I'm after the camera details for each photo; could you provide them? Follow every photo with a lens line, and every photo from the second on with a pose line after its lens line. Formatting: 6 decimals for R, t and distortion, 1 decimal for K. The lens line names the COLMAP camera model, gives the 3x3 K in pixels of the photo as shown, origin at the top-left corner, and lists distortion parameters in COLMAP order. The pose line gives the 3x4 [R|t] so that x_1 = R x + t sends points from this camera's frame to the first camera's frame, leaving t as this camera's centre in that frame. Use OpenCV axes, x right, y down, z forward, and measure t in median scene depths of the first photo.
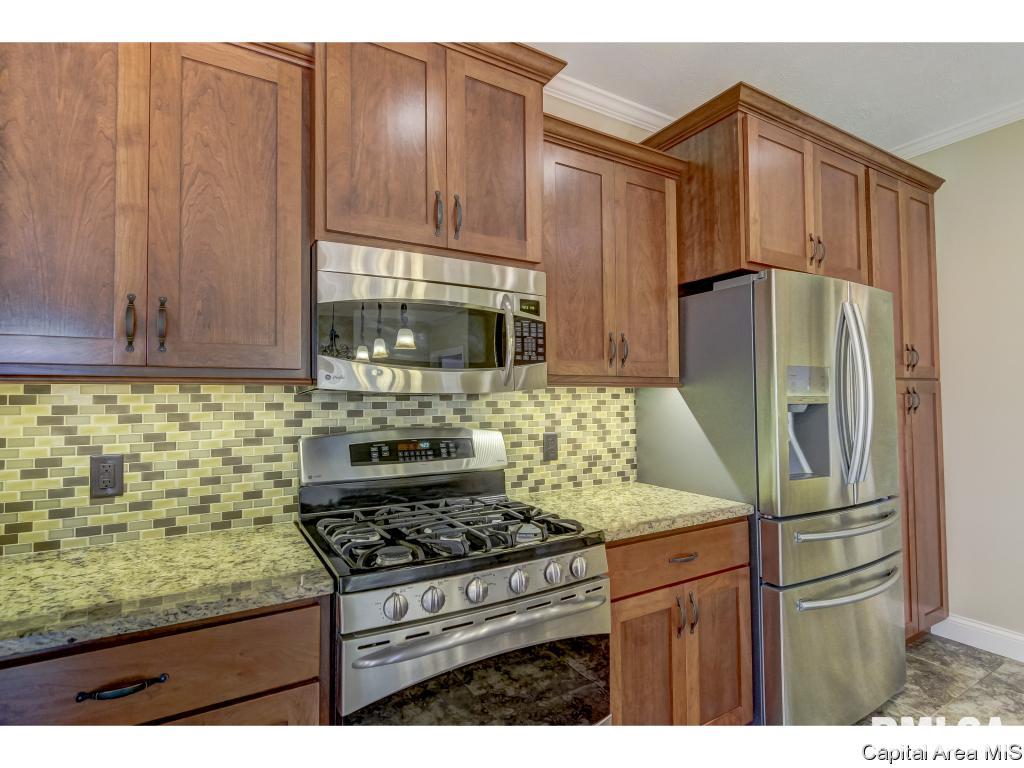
lens RADIAL K [[502.6, 0, 505.6], [0, 502.6, 385.7], [0, 0, 1]] dist [-0.000321, -0.000674]
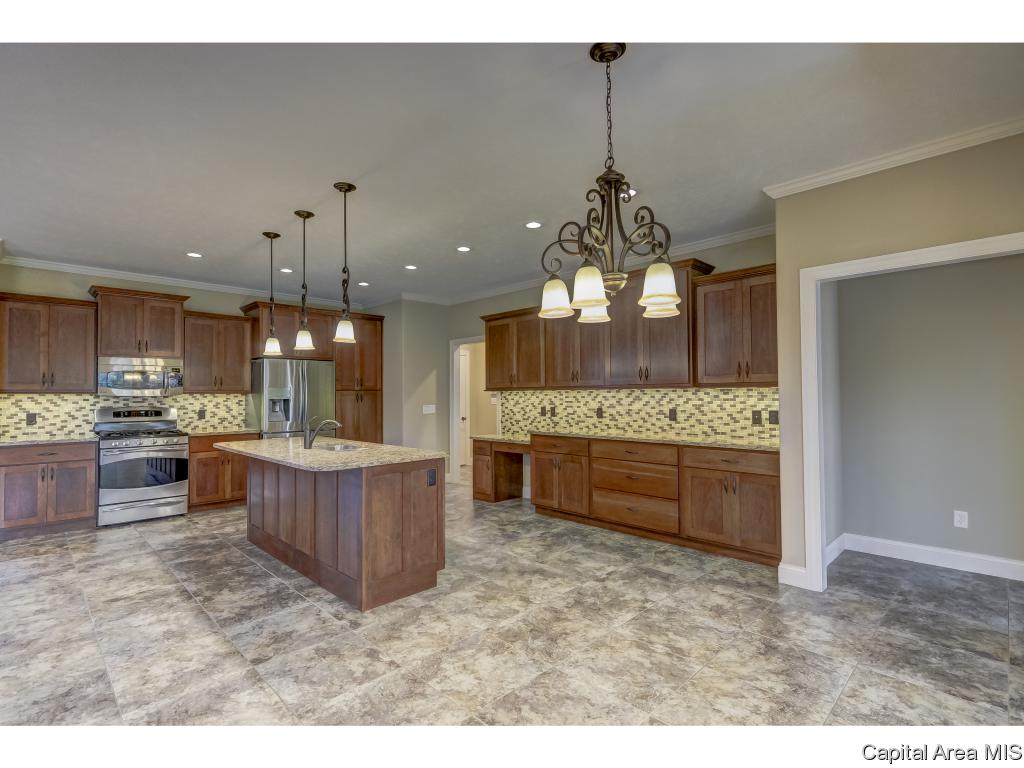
lens RADIAL K [[489.1, 0, 507.8], [0, 489.1, 384.7], [0, 0, 1]] dist [0.017499, -0.012509]
pose [[0.969840, 0.007273, 0.243633, 1.473387], [-0.008213, 0.999962, 0.002843, -0.093618], [-0.243603, -0.004759, 0.969863, -2.880317]]
